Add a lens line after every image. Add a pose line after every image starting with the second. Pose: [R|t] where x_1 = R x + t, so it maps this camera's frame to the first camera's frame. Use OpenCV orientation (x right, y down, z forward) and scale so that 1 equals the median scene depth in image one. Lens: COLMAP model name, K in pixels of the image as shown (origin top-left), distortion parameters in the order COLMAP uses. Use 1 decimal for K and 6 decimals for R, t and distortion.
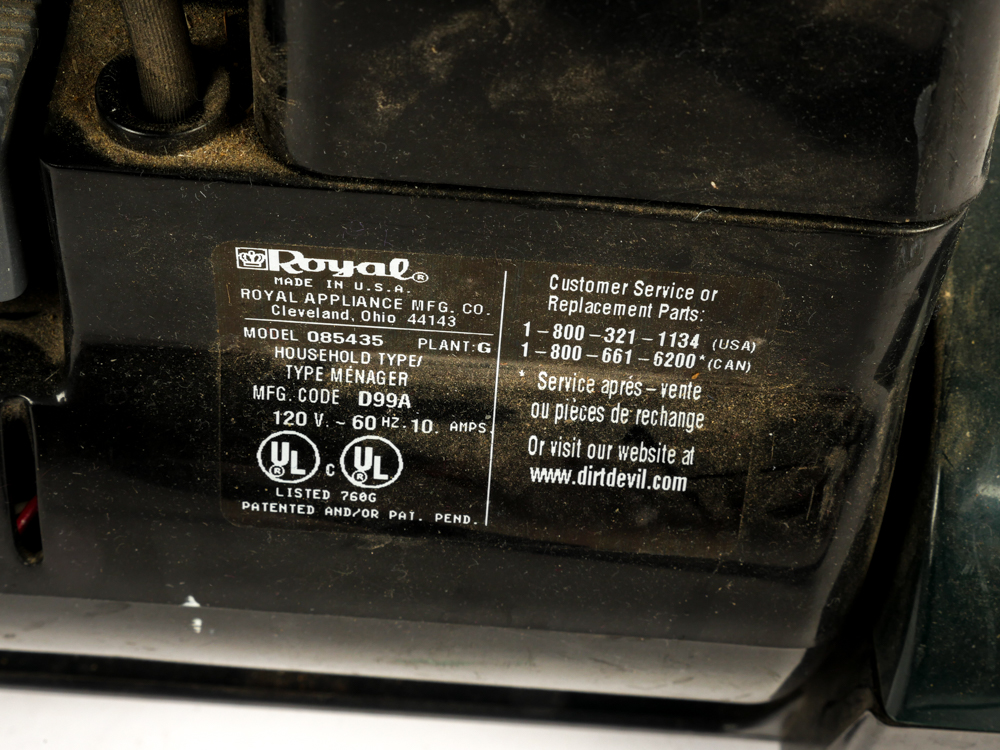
lens RADIAL K [[2016.8, 0, 500.0], [0, 2016.8, 375.0], [0, 0, 1]] dist [-0.003114, 0.051024]
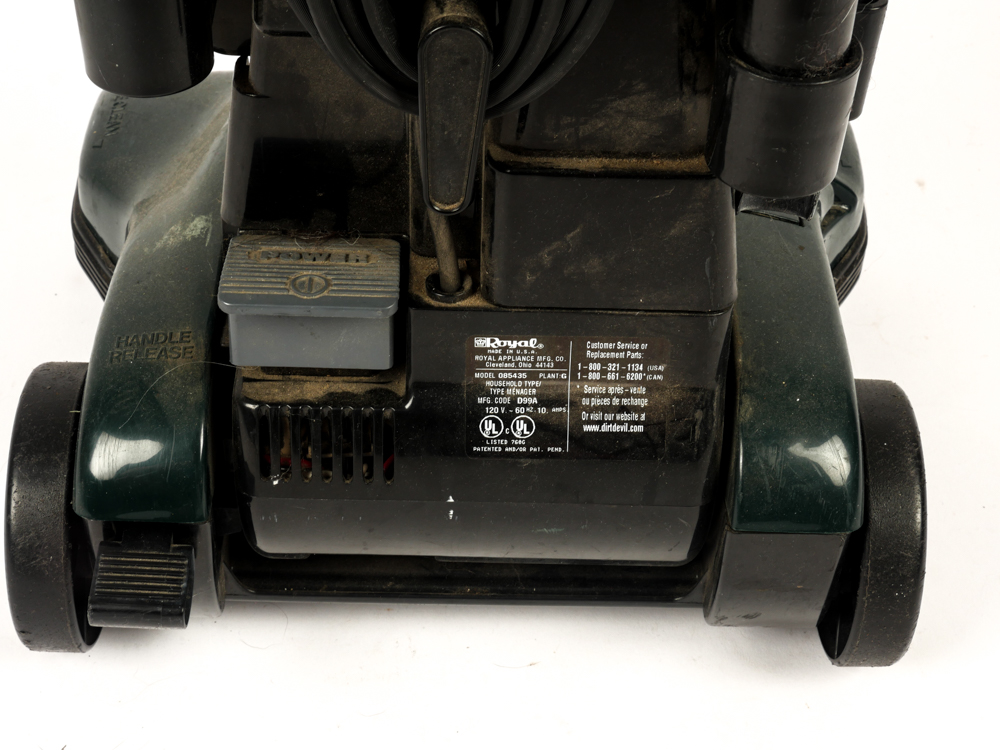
lens RADIAL K [[2016.8, 0, 500.0], [0, 2016.8, 375.0], [0, 0, 1]] dist [-0.003114, 0.051024]
pose [[0.998210, -0.058189, 0.013835, -0.130826], [0.059811, 0.971818, -0.228020, 0.597276], [-0.000177, 0.228439, 0.973558, -1.635893]]
